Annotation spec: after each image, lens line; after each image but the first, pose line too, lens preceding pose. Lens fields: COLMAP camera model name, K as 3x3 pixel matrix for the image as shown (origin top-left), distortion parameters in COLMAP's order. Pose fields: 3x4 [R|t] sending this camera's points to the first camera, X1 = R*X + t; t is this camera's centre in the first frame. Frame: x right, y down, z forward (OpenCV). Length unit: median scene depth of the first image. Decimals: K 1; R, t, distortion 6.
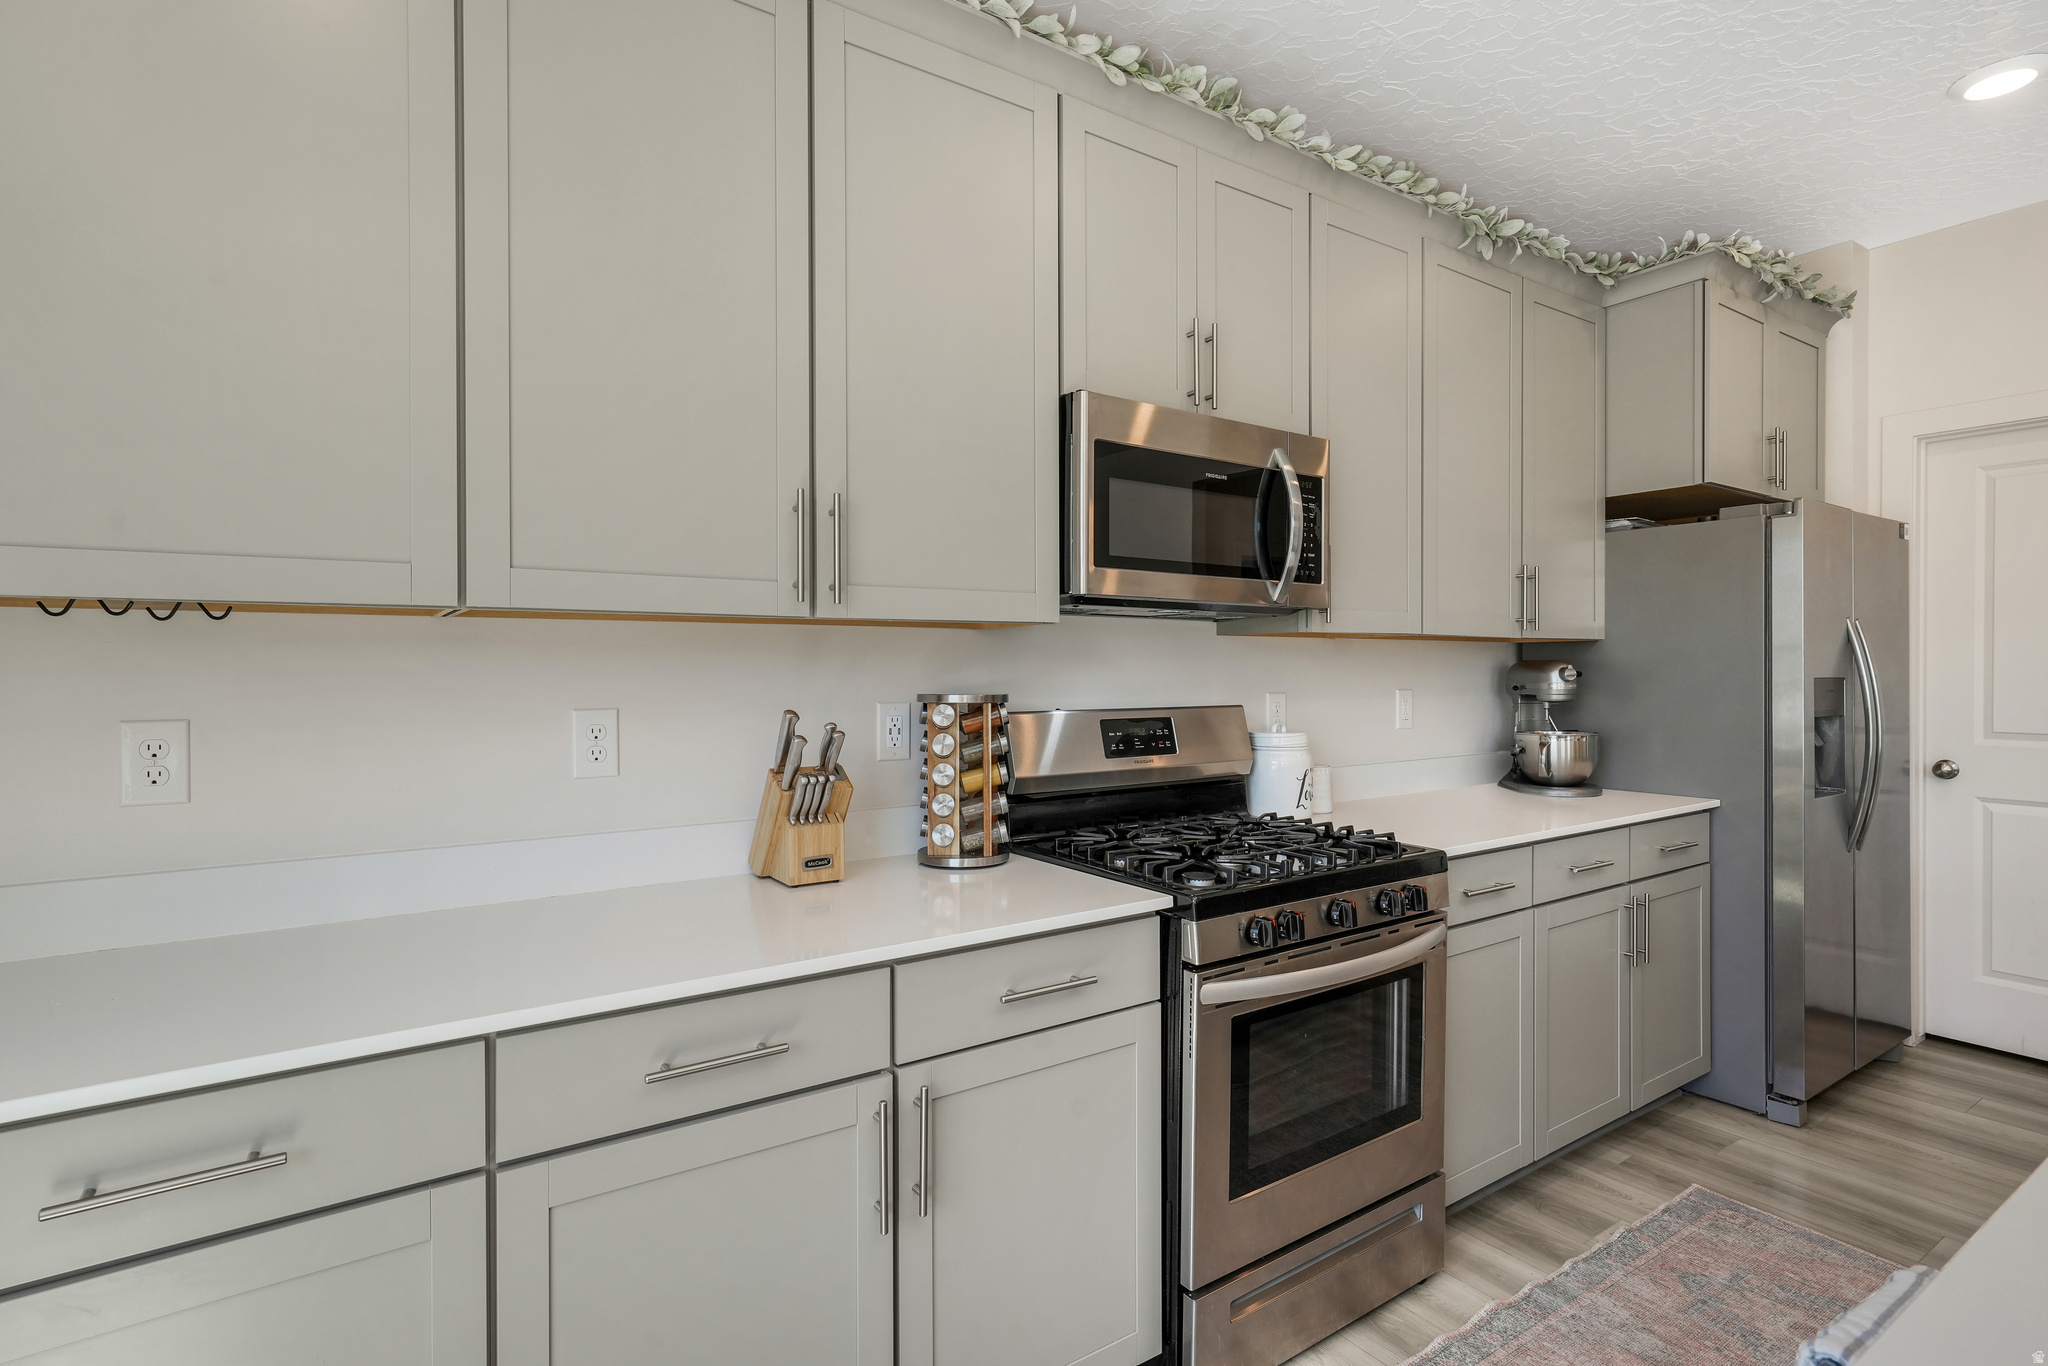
lens RADIAL K [[997.2, 0, 1003.3], [0, 997.2, 678.9], [0, 0, 1]] dist [-0.001769, 0.000616]
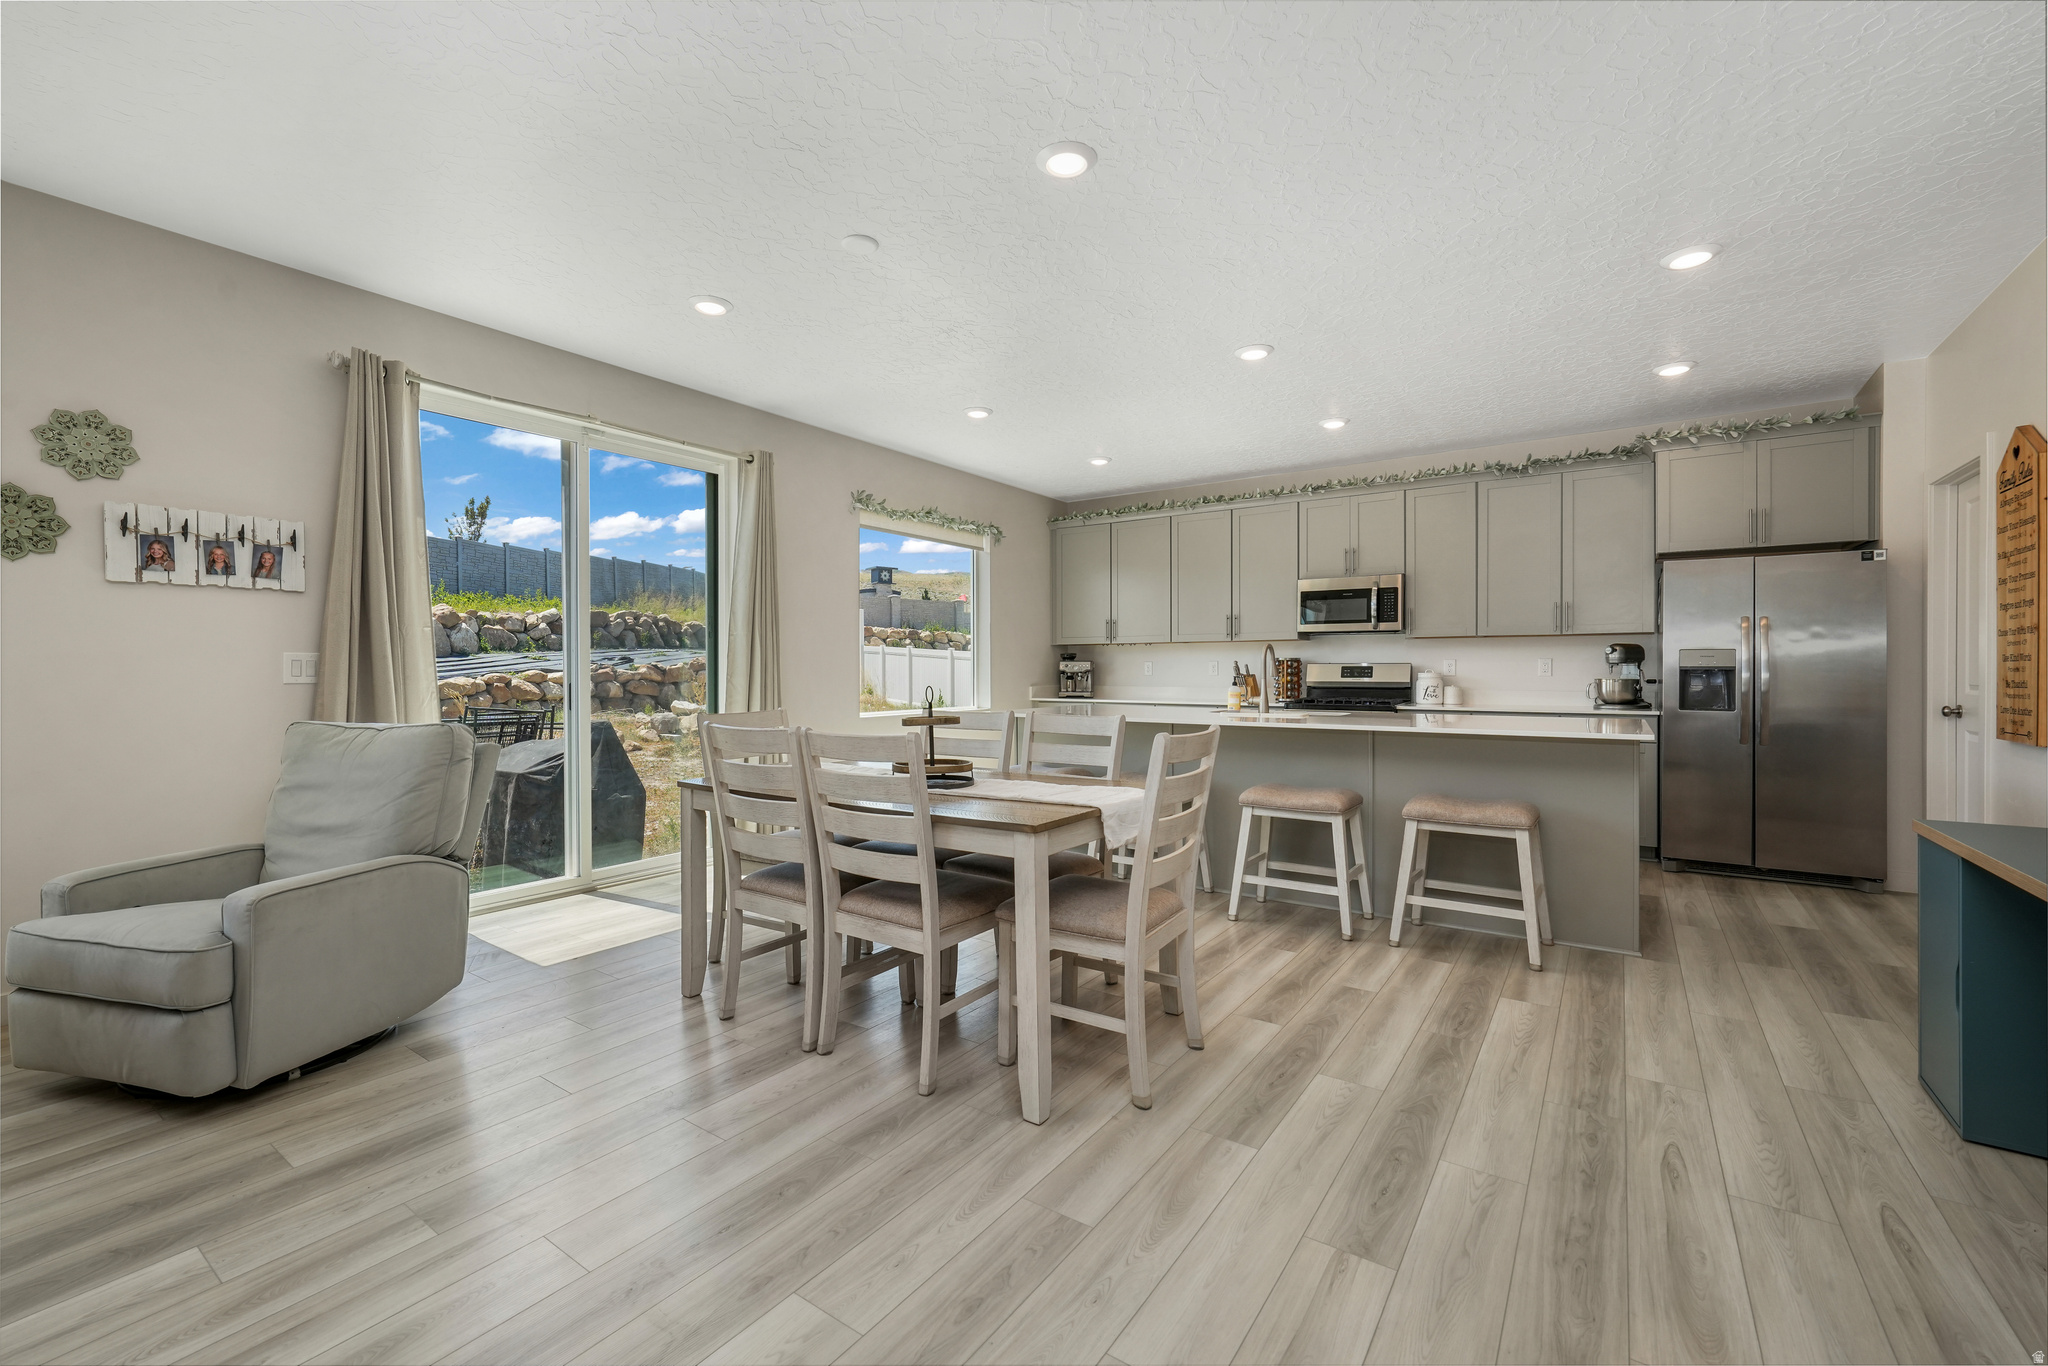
lens RADIAL K [[857.6, 0, 1016.1], [0, 857.6, 681.6], [0, 0, 1]] dist [-0.010326, 0.002345]
pose [[0.369719, 0.018241, -0.928965, 2.554959], [-0.002741, 0.999824, 0.018542, 0.045826], [0.929140, -0.004309, 0.369704, -1.162238]]
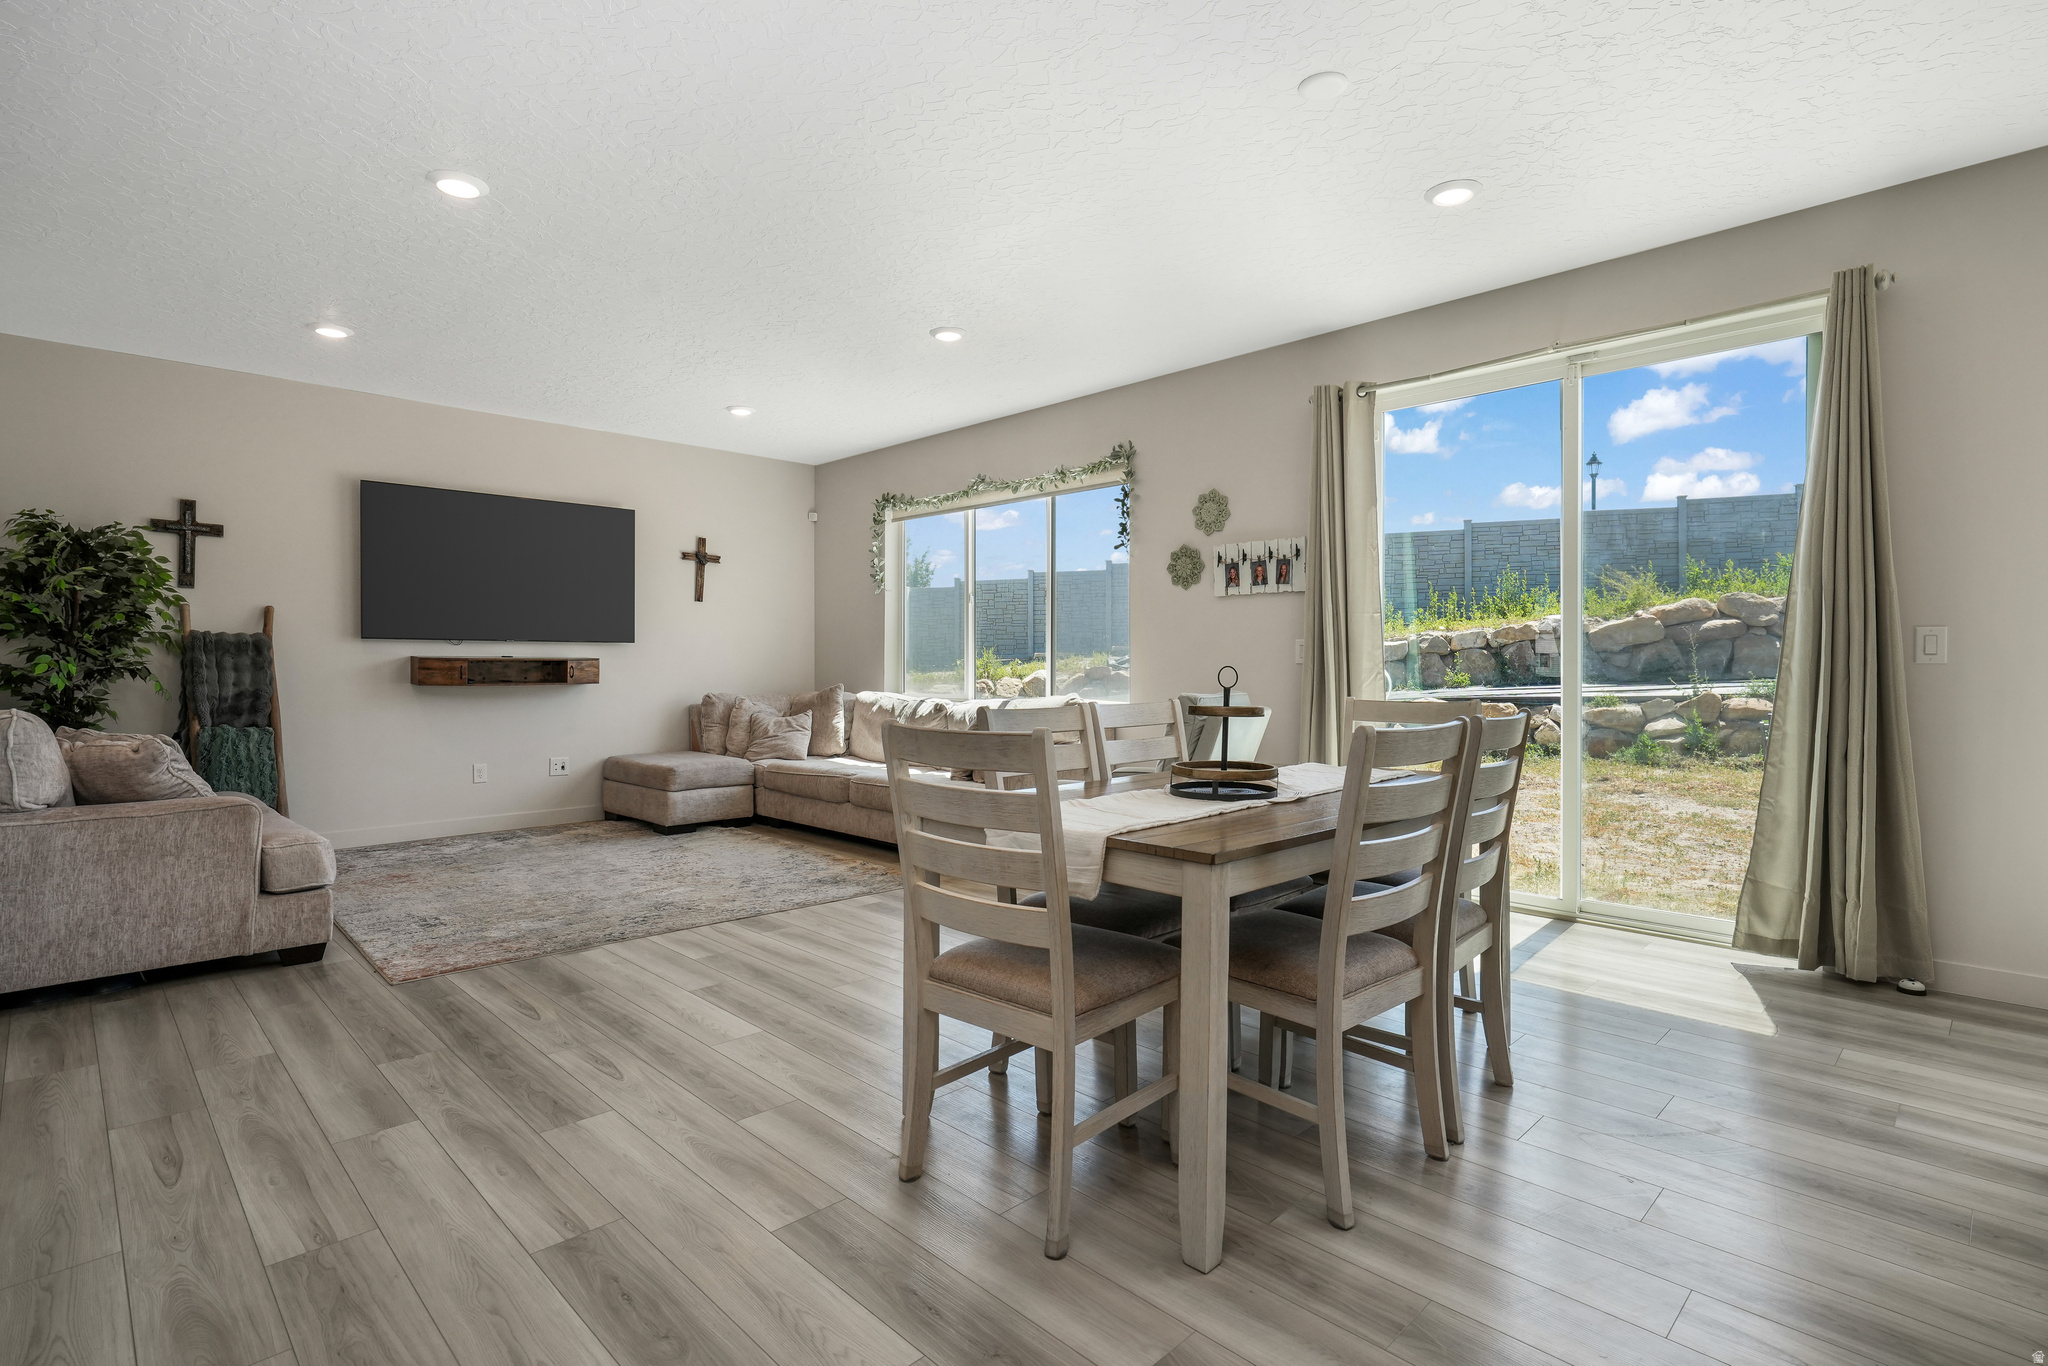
lens RADIAL K [[997.4, 0, 1012.6], [0, 997.4, 685.2], [0, 0, 1]] dist [-0.005228, 0.004870]
pose [[-0.982640, 0.008729, -0.185316, 1.704245], [0.003952, 0.999651, 0.026130, 0.069397], [0.185480, 0.024944, -0.982331, 0.391083]]
